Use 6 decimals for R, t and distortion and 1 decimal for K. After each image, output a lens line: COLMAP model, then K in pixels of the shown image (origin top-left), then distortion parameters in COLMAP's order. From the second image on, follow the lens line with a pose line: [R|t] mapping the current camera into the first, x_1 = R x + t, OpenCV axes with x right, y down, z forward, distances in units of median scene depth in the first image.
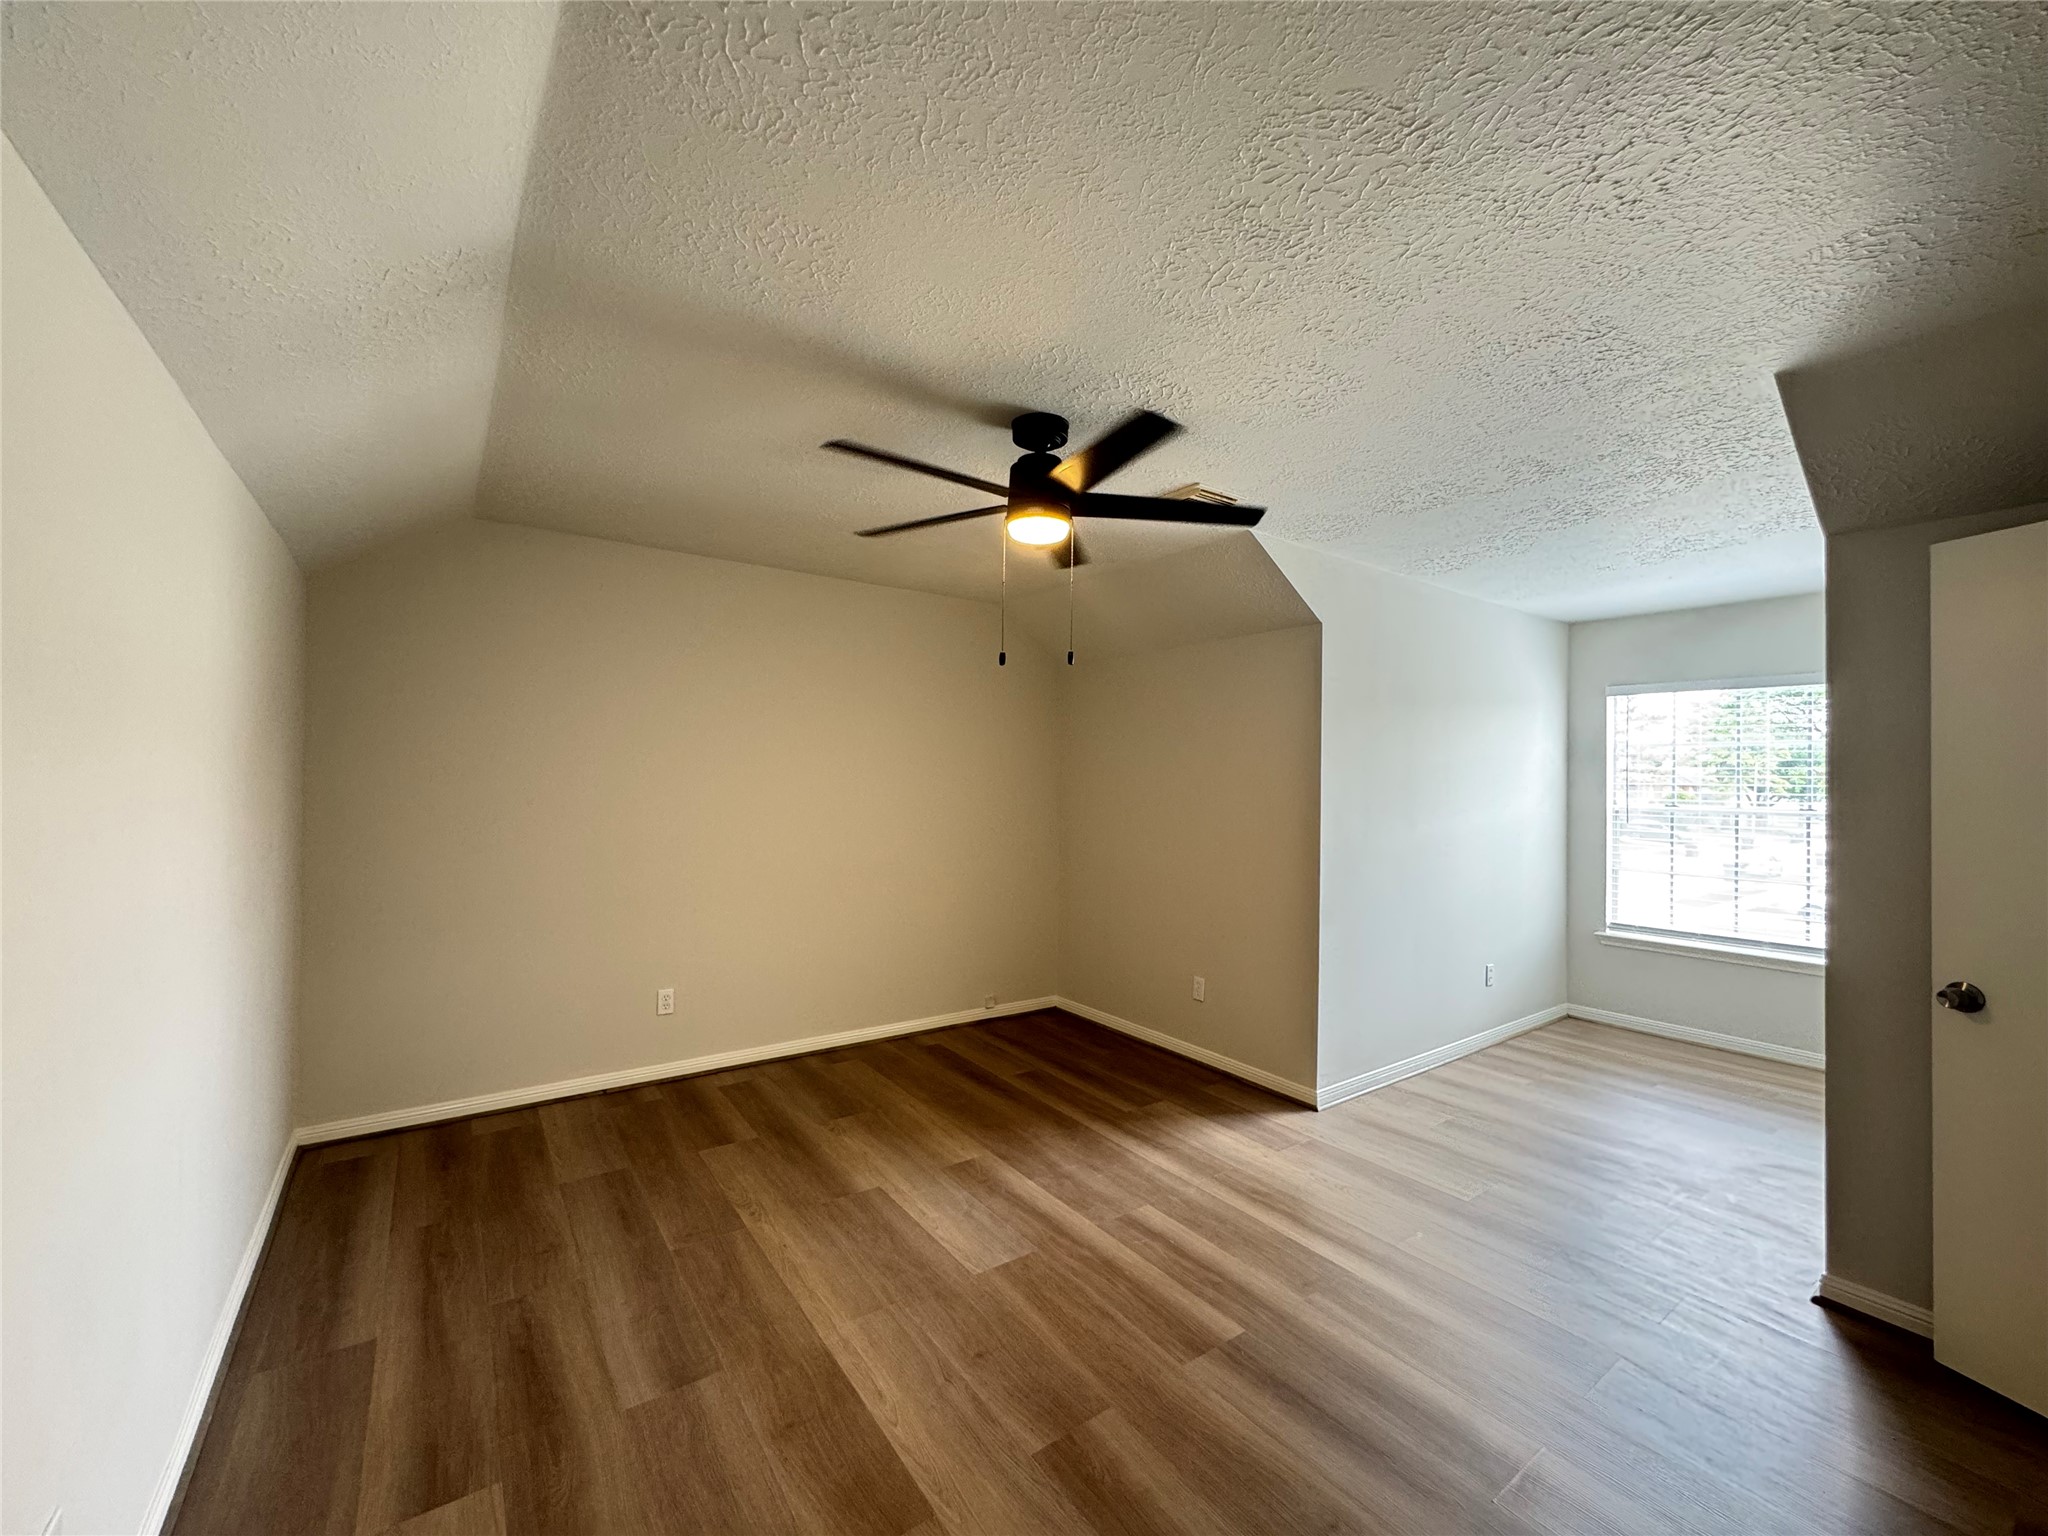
lens RADIAL K [[825.3, 0, 1033.7], [0, 825.3, 767.5], [0, 0, 1]] dist [-0.003212, -0.000301]
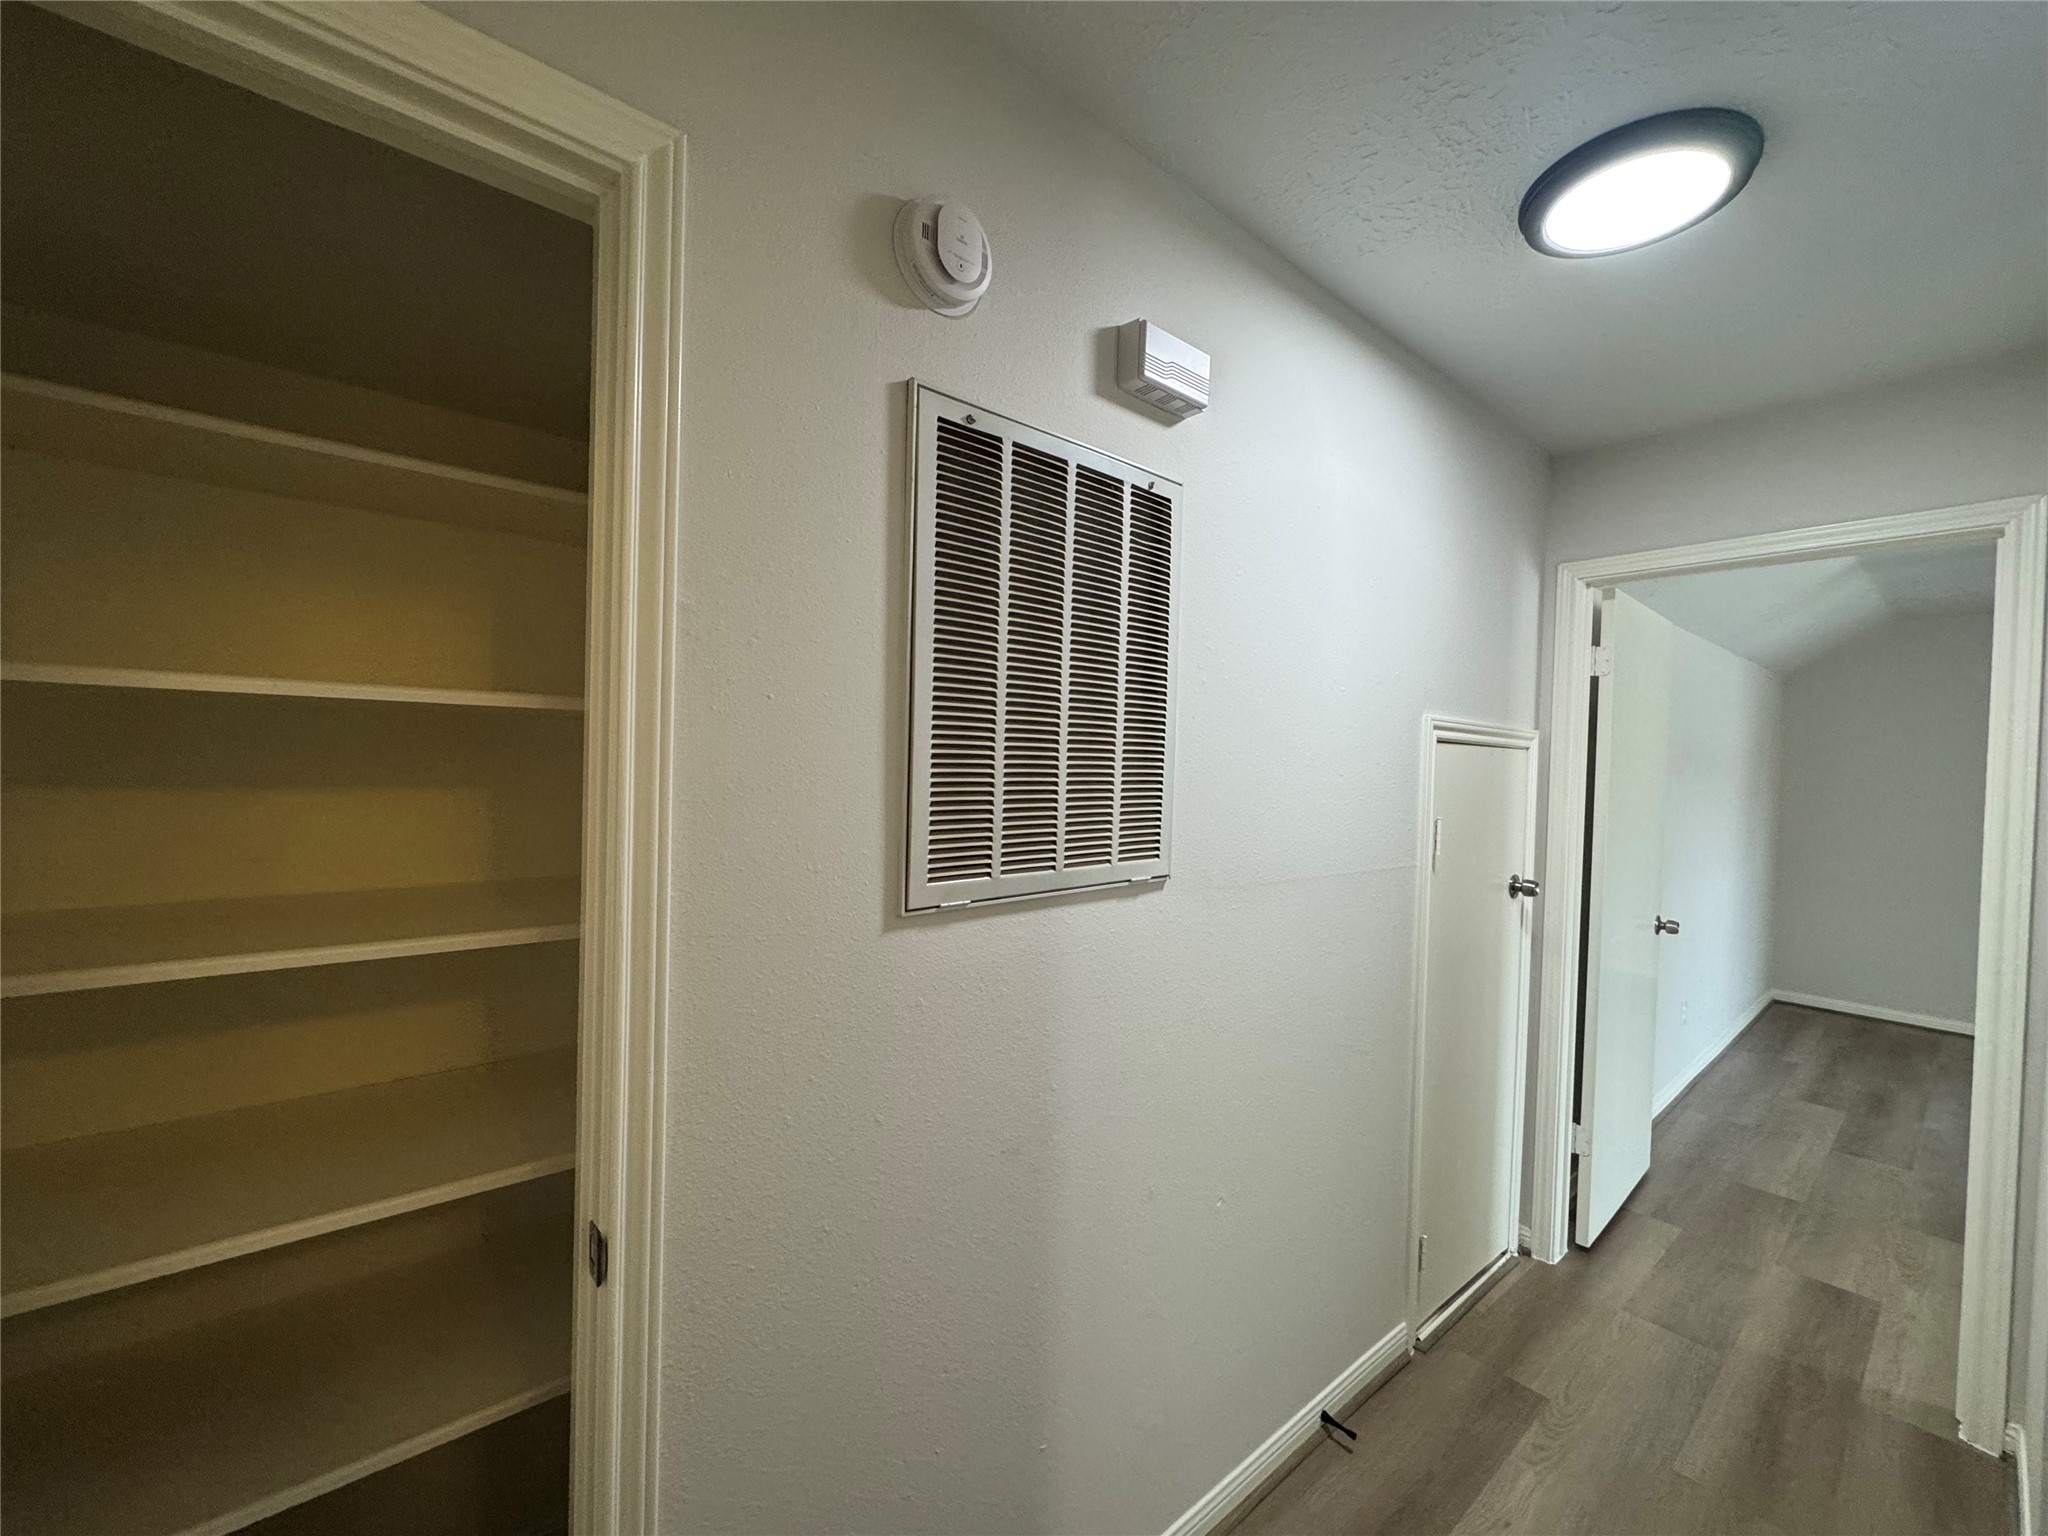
lens RADIAL K [[825.3, 0, 1033.7], [0, 825.3, 767.5], [0, 0, 1]] dist [-0.003212, -0.000301]
pose [[0.082058, 0.002995, -0.996623, 0.894007], [-0.017120, 0.999852, 0.001595, 0.004316], [0.996480, 0.016931, 0.082097, -0.887704]]
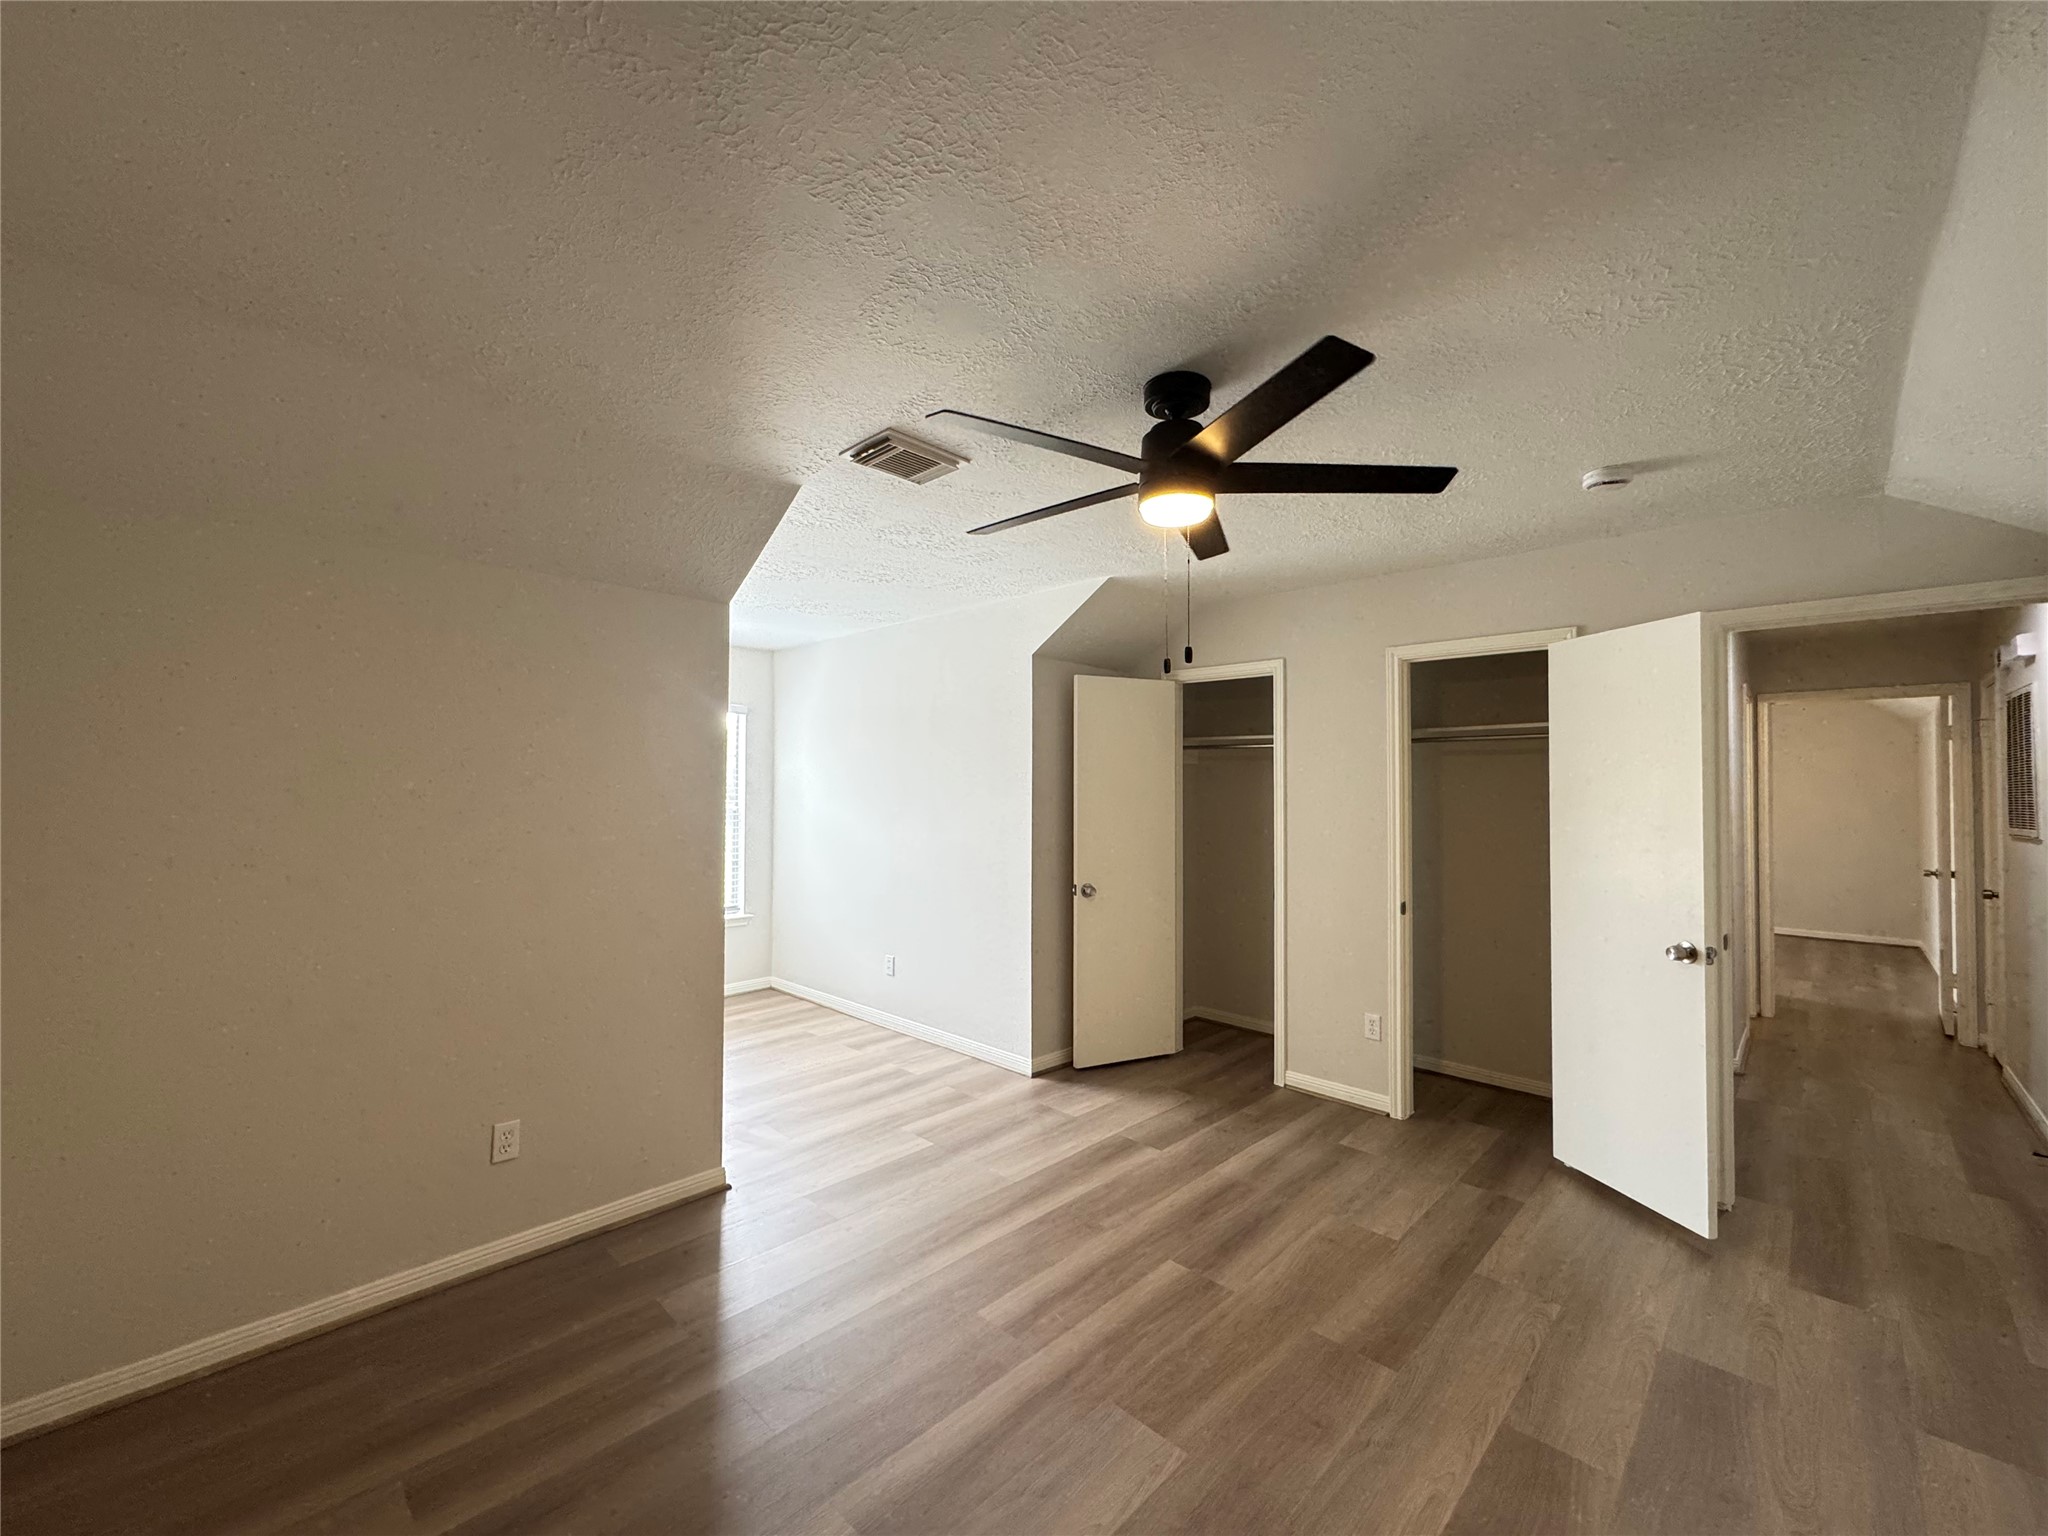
lens RADIAL K [[835.5, 0, 1013.5], [0, 835.5, 772.3], [0, 0, 1]] dist [-0.016478, 0.000092]
pose [[-0.171479, 0.002445, 0.985185, -0.754123], [-0.015795, 0.999862, -0.005231, -0.000227], [-0.985061, -0.016457, -0.171417, 1.241075]]
